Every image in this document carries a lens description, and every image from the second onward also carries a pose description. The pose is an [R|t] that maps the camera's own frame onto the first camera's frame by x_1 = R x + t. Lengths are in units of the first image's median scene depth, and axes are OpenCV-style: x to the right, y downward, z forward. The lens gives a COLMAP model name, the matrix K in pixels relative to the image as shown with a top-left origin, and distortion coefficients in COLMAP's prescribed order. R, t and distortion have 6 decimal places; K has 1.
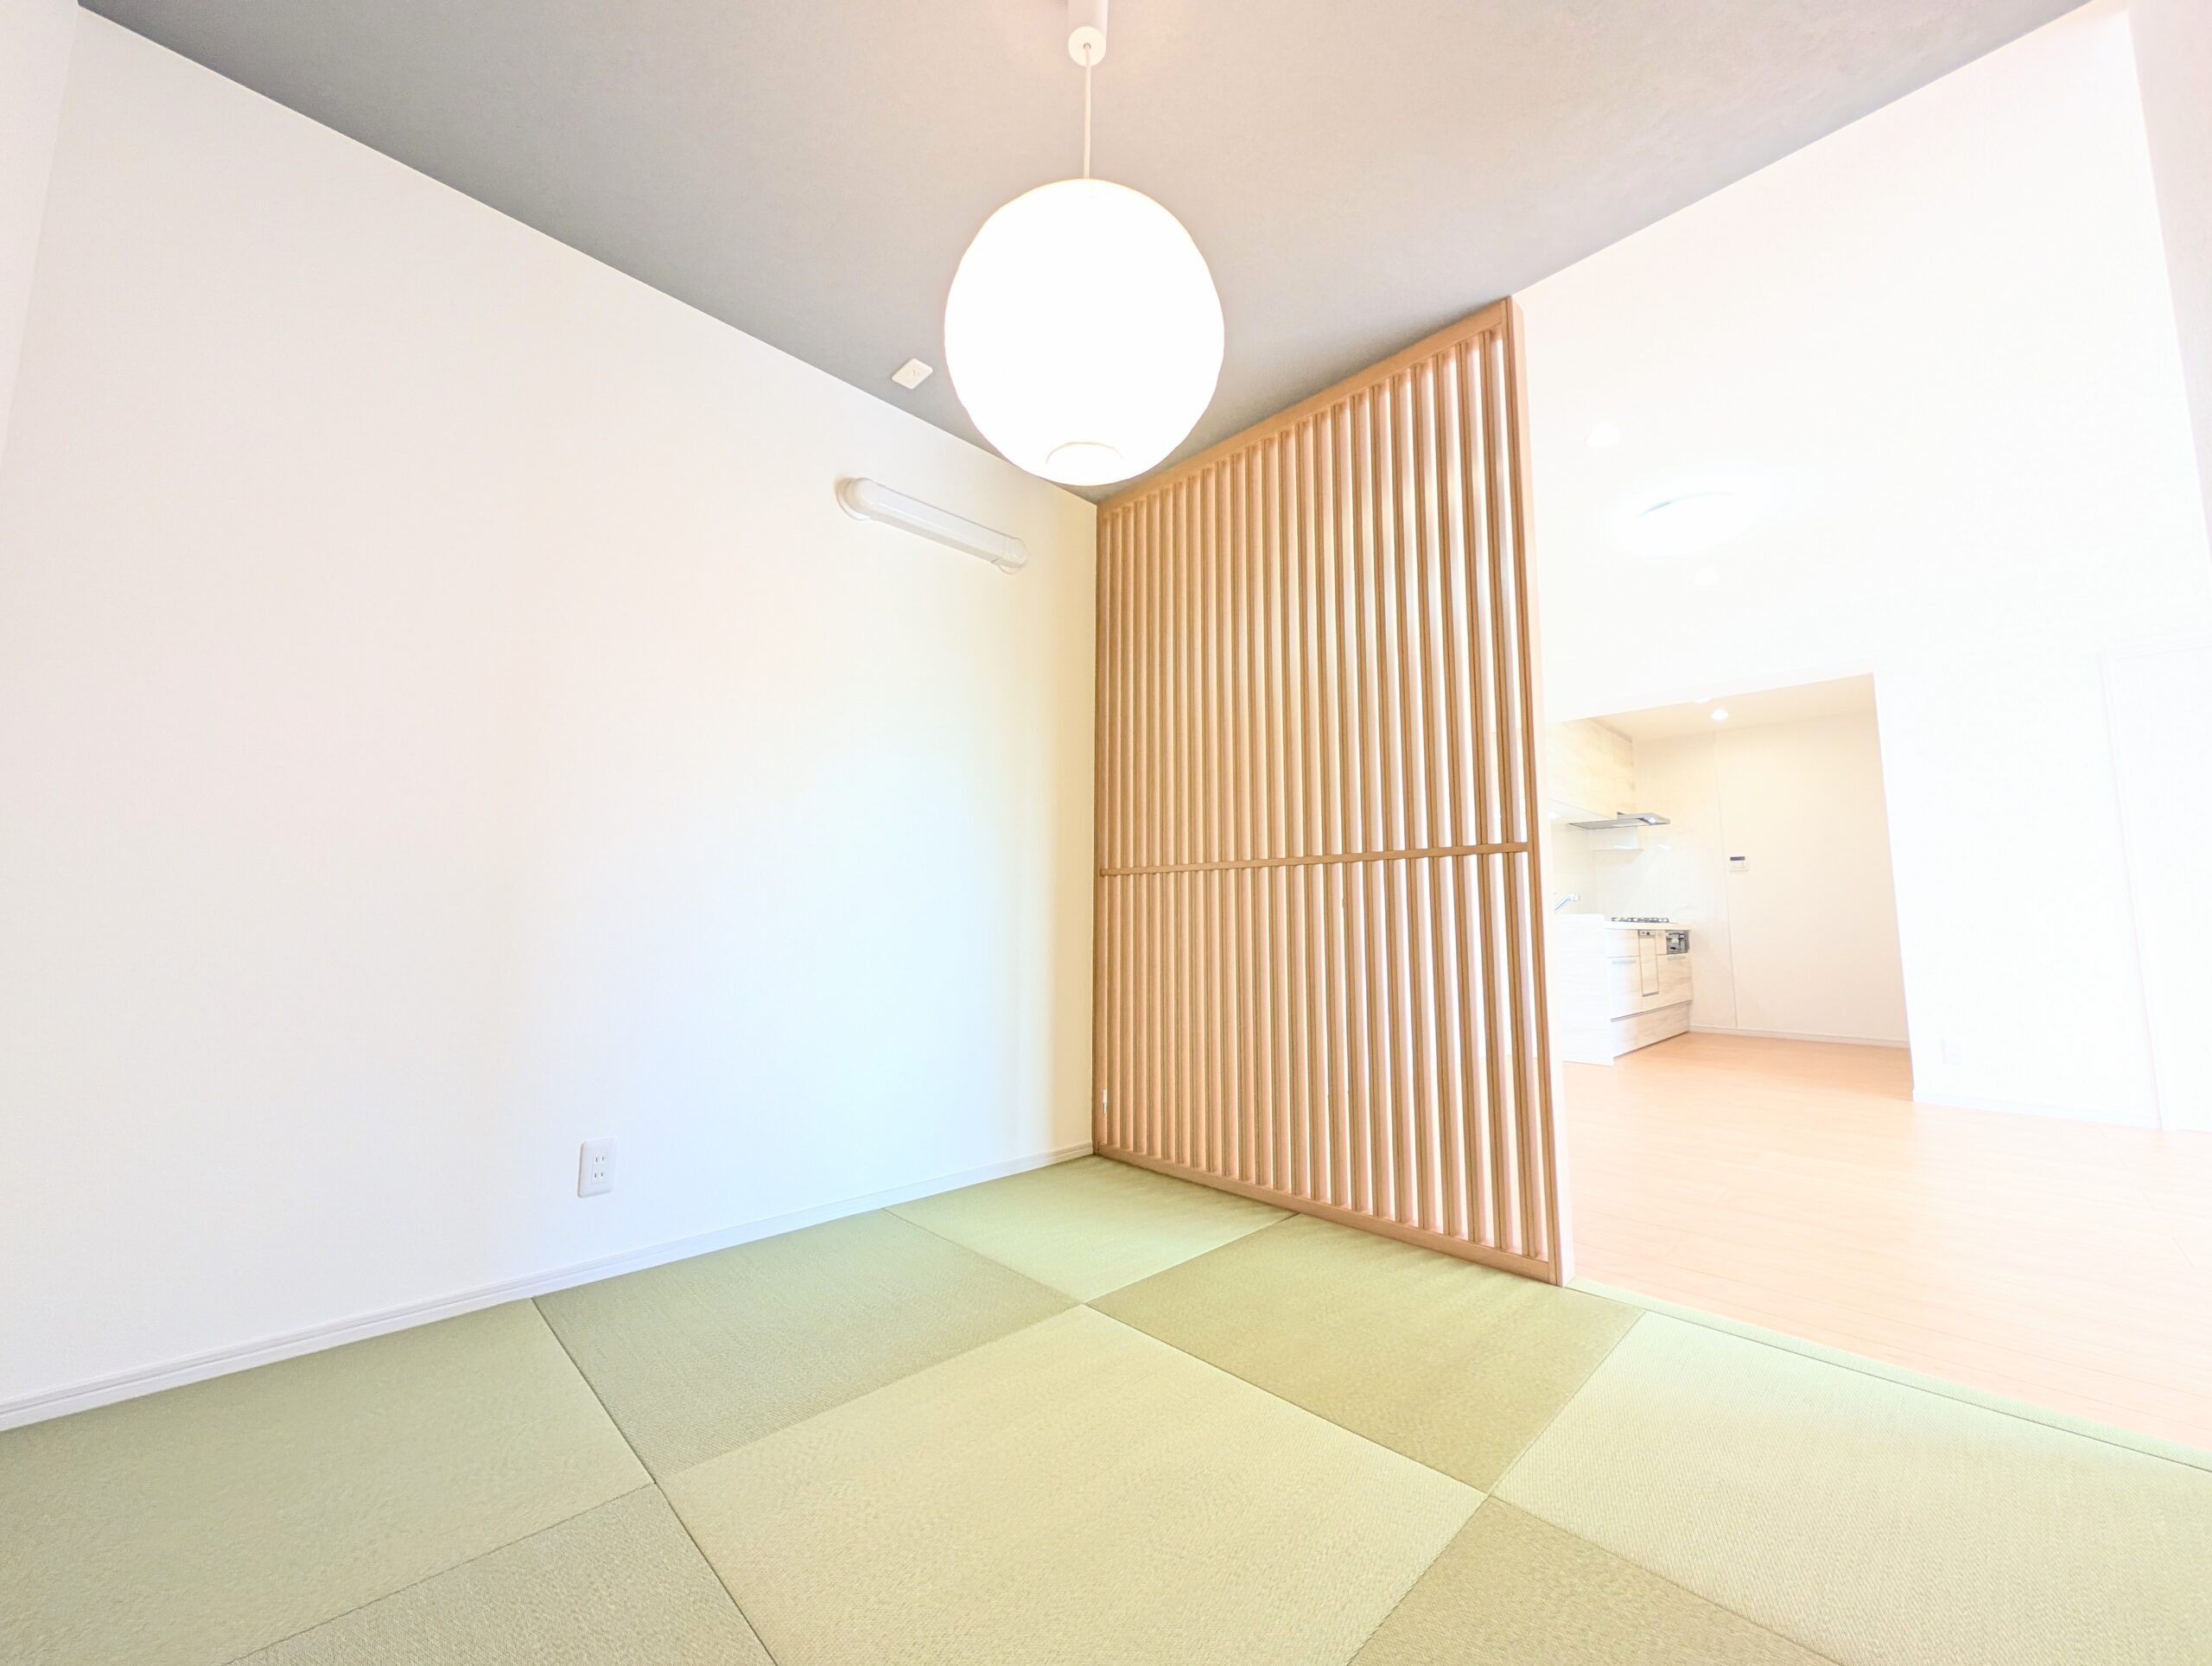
lens RADIAL K [[837.4, 0, 1112.7], [0, 837.4, 831.3], [0, 0, 1]] dist [0.001613, -0.000586]
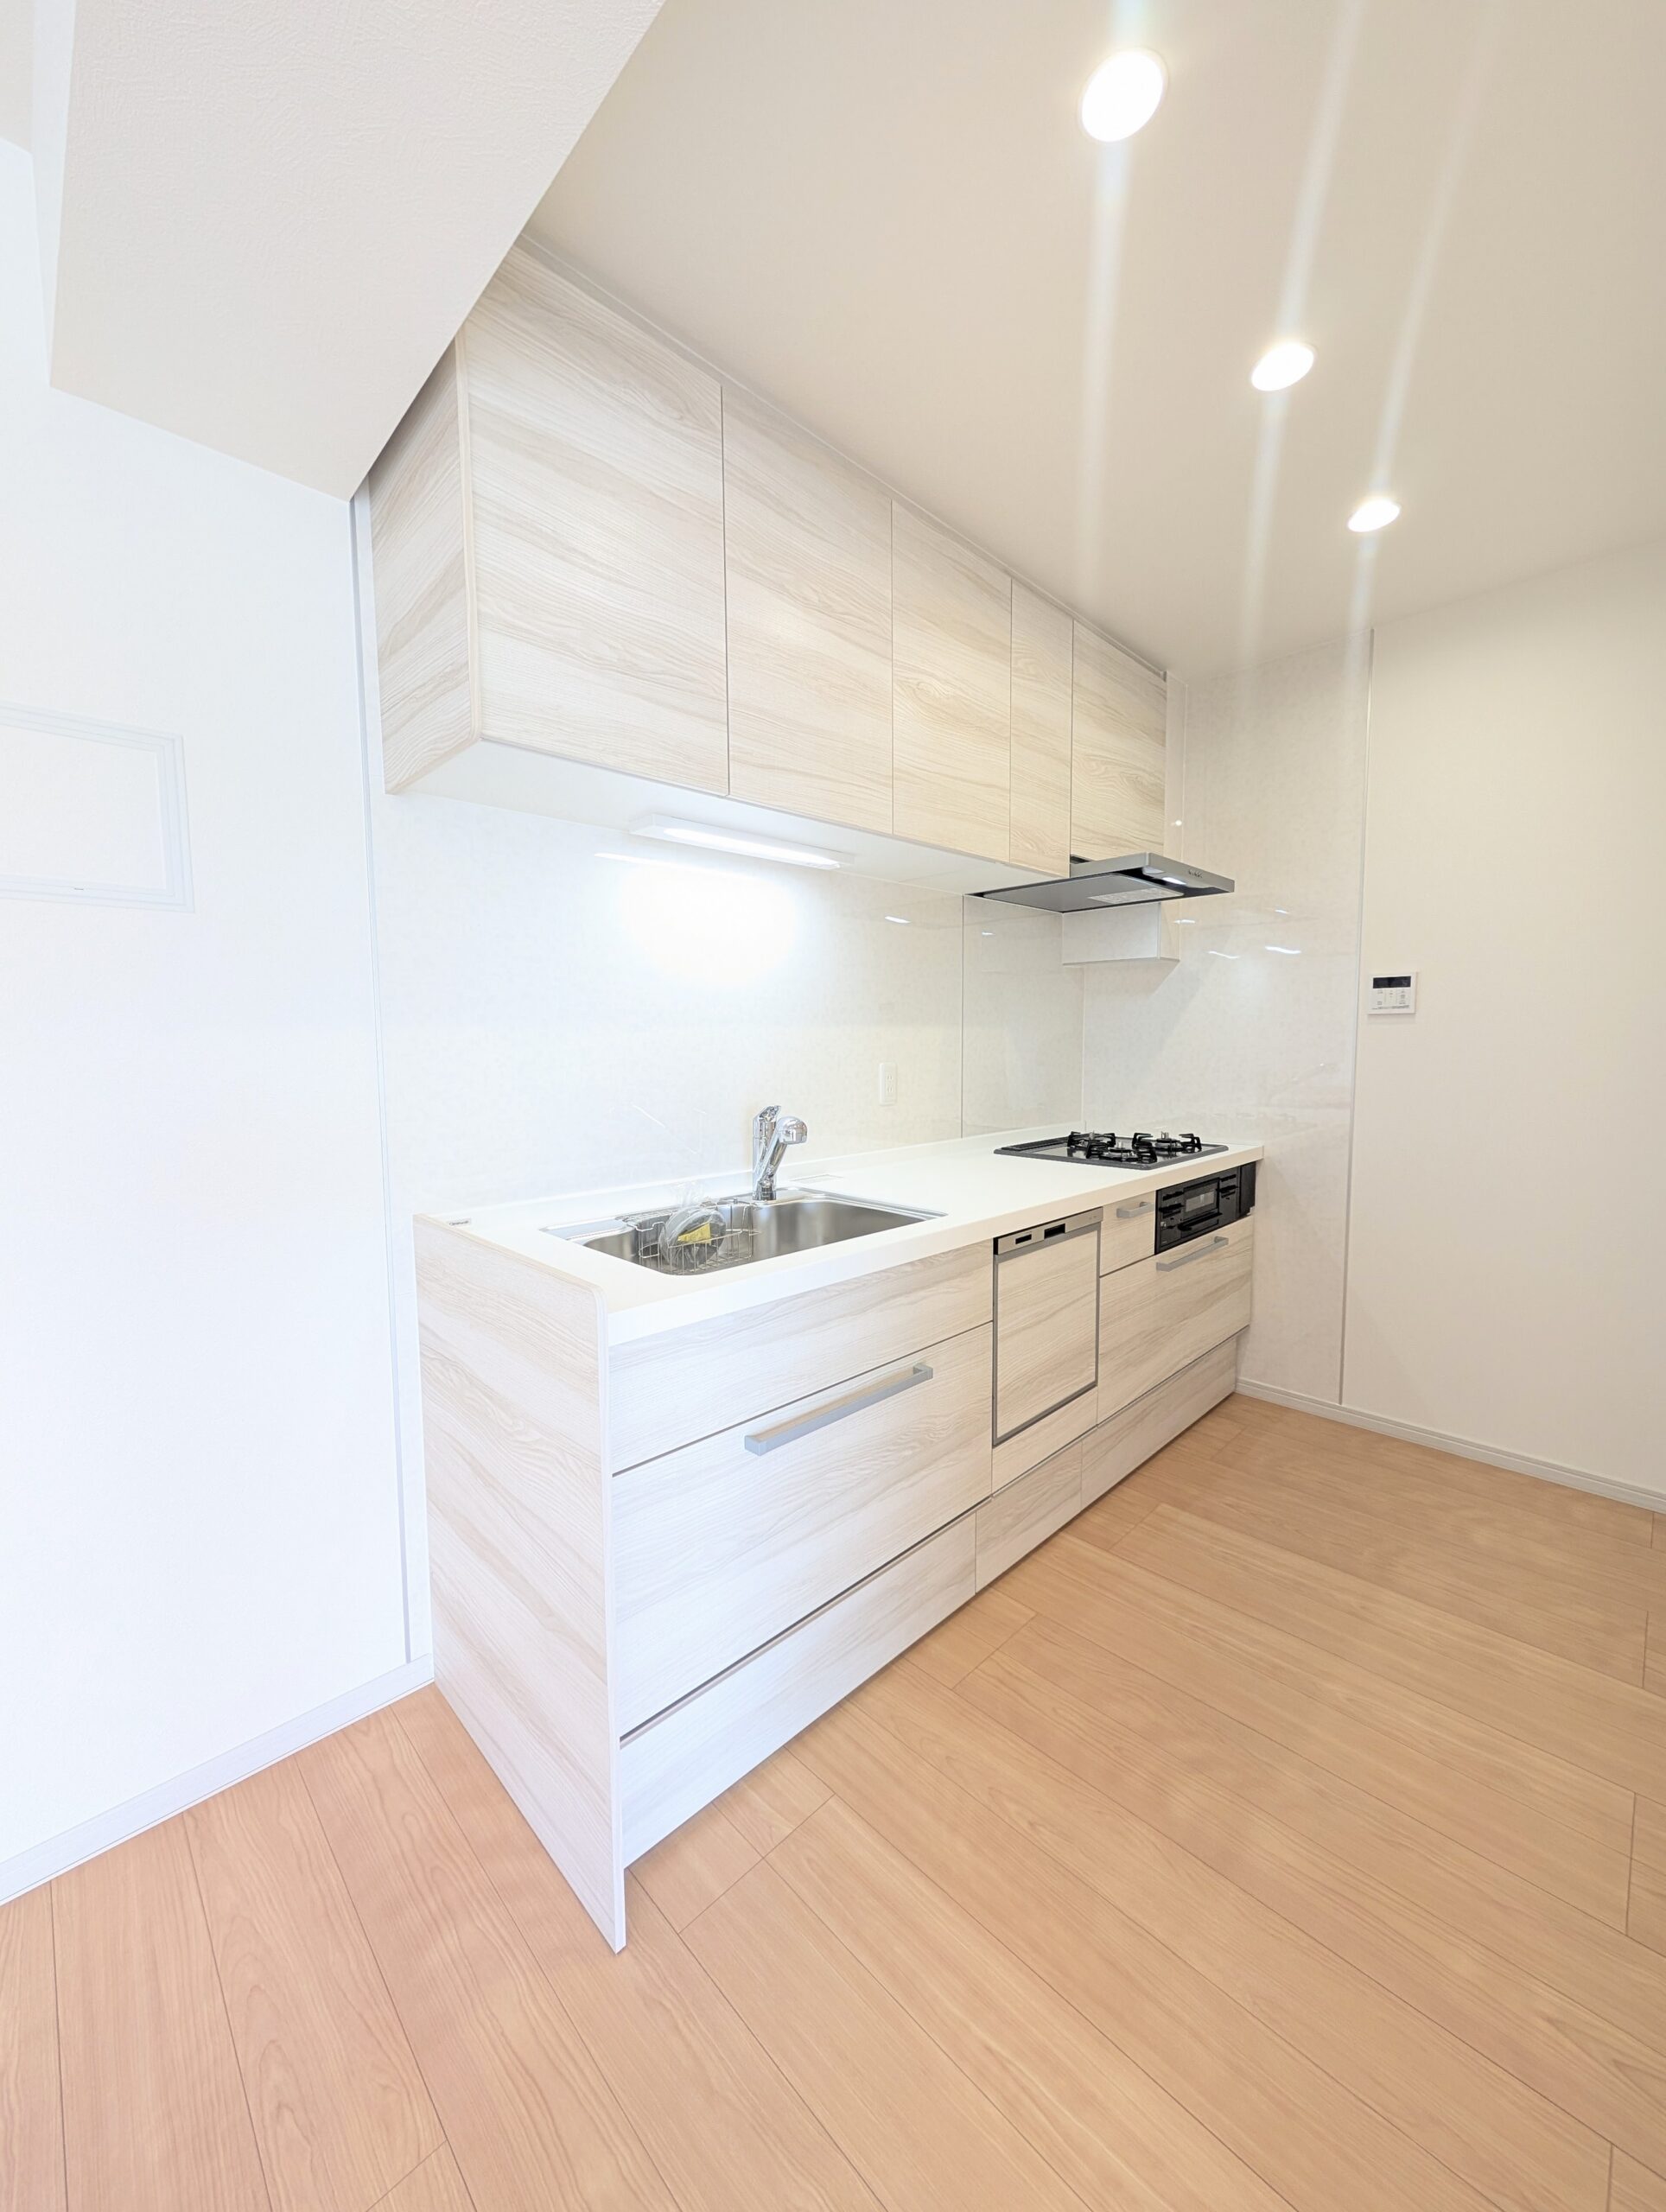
lens RADIAL K [[837.4, 0, 842.0], [0, 837.4, 1105.0], [0, 0, 1]] dist [0.001613, -0.000586]
pose [[0.999923, -0.012118, -0.002619, 0.501728], [0.012395, 0.981897, 0.189008, 0.012636], [0.000281, -0.189026, 0.981972, 0.624440]]
